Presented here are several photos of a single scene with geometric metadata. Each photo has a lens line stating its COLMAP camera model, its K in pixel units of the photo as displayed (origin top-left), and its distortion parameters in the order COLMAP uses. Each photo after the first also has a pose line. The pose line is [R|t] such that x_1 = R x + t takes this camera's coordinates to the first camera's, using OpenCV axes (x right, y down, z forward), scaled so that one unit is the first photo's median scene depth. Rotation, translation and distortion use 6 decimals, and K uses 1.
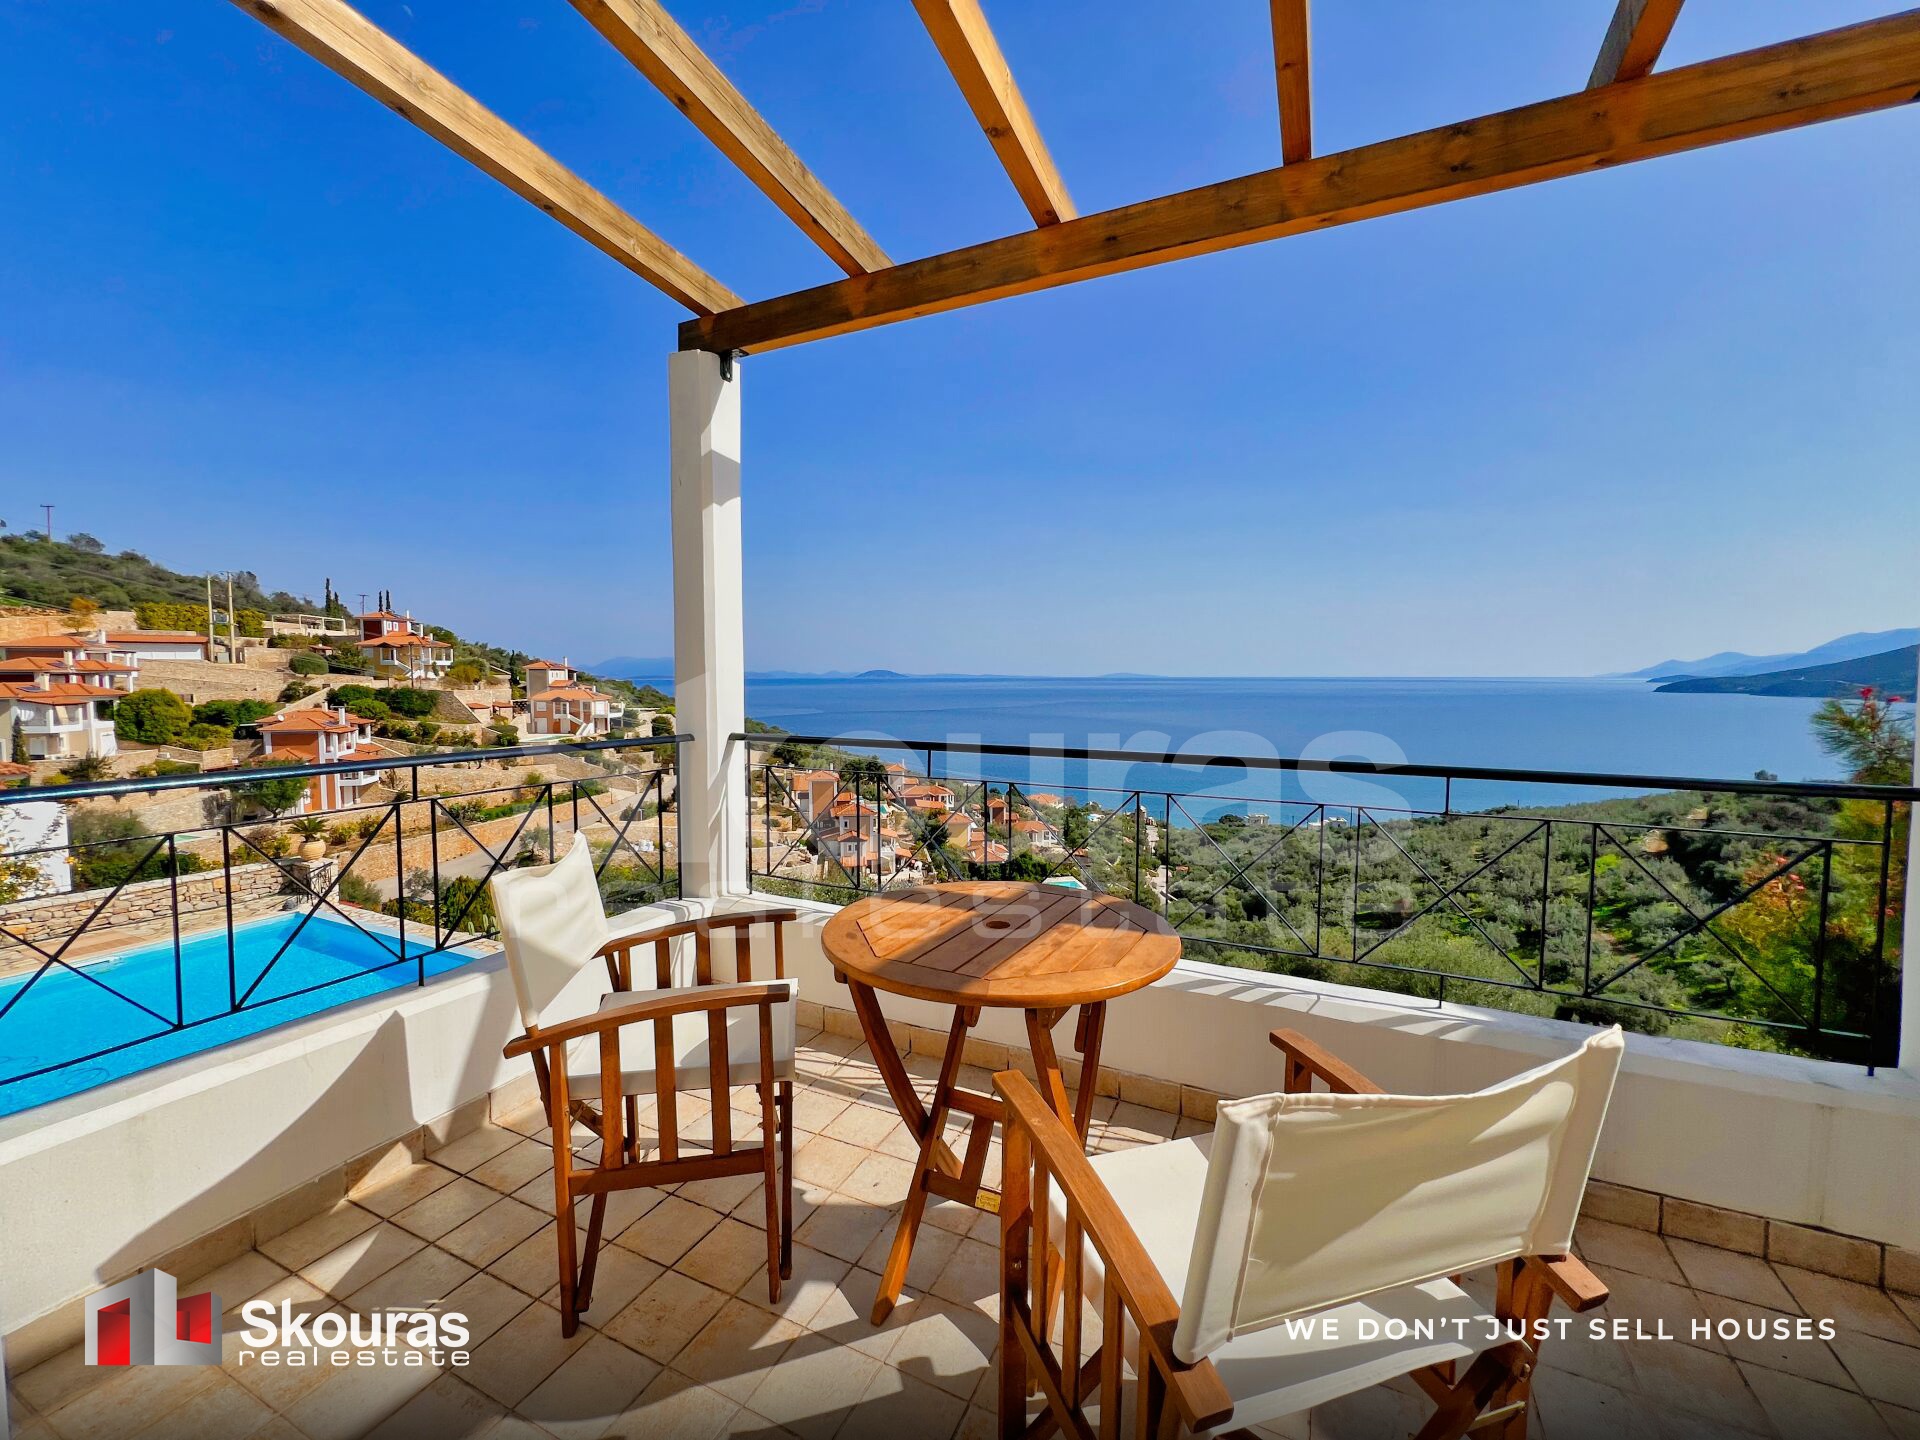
lens RADIAL K [[764.0, 0, 960.4], [0, 764.0, 717.4], [0, 0, 1]] dist [-0.002170, 0.000428]
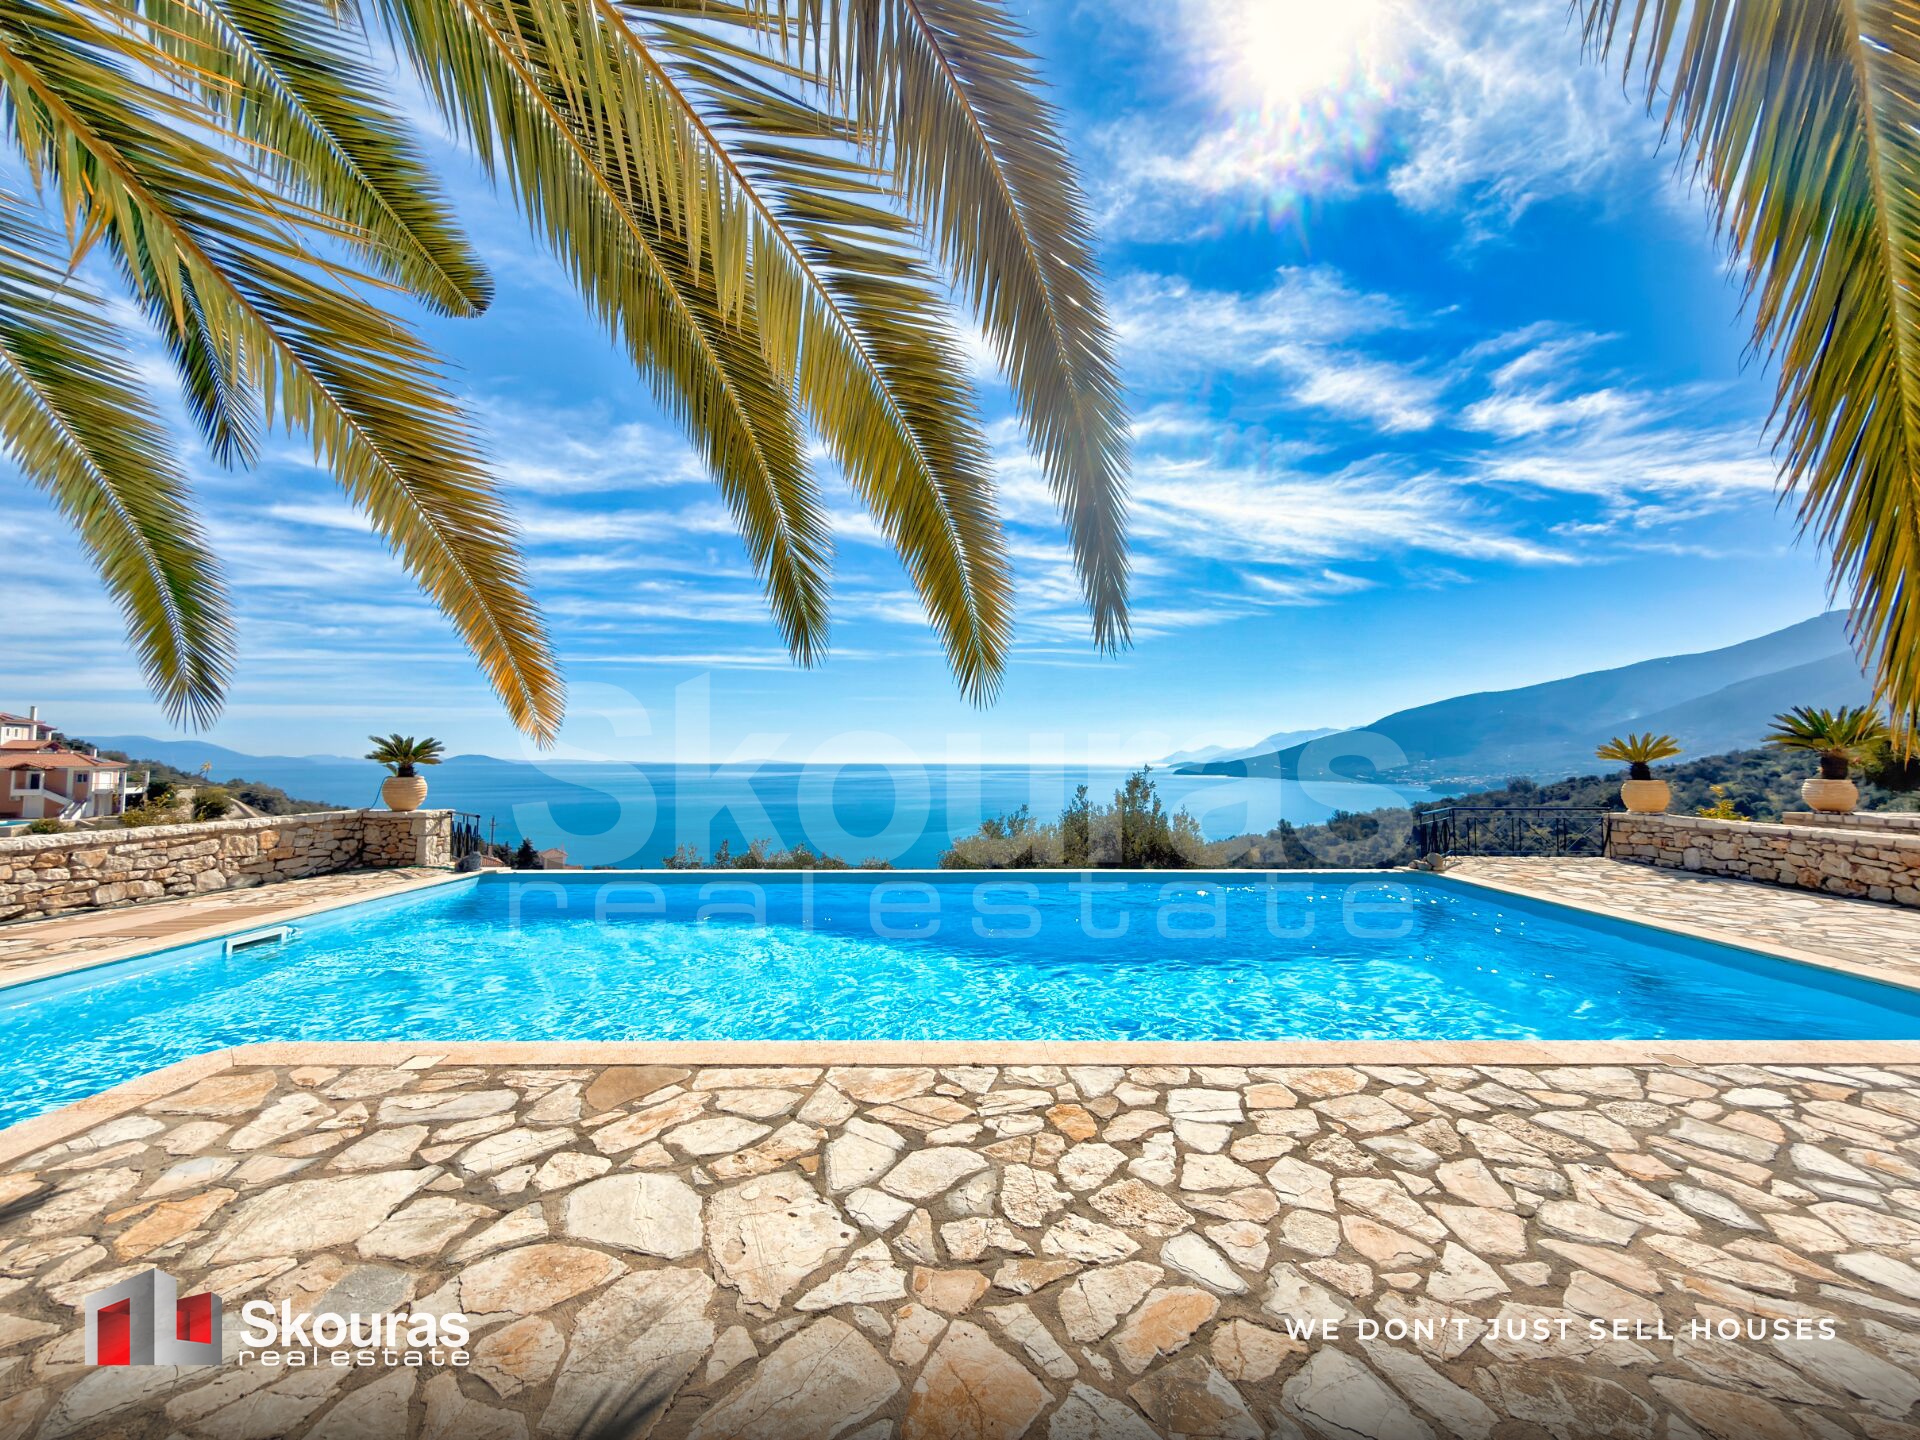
lens RADIAL K [[759.5, 0, 955.8], [0, 759.5, 721.3], [0, 0, 1]] dist [0.001565, -0.000172]
pose [[0.896510, 0.026130, 0.442252, -0.101966], [0.021076, 0.994613, -0.101490, 0.024417], [-0.442522, 0.100307, 0.891130, 0.043845]]
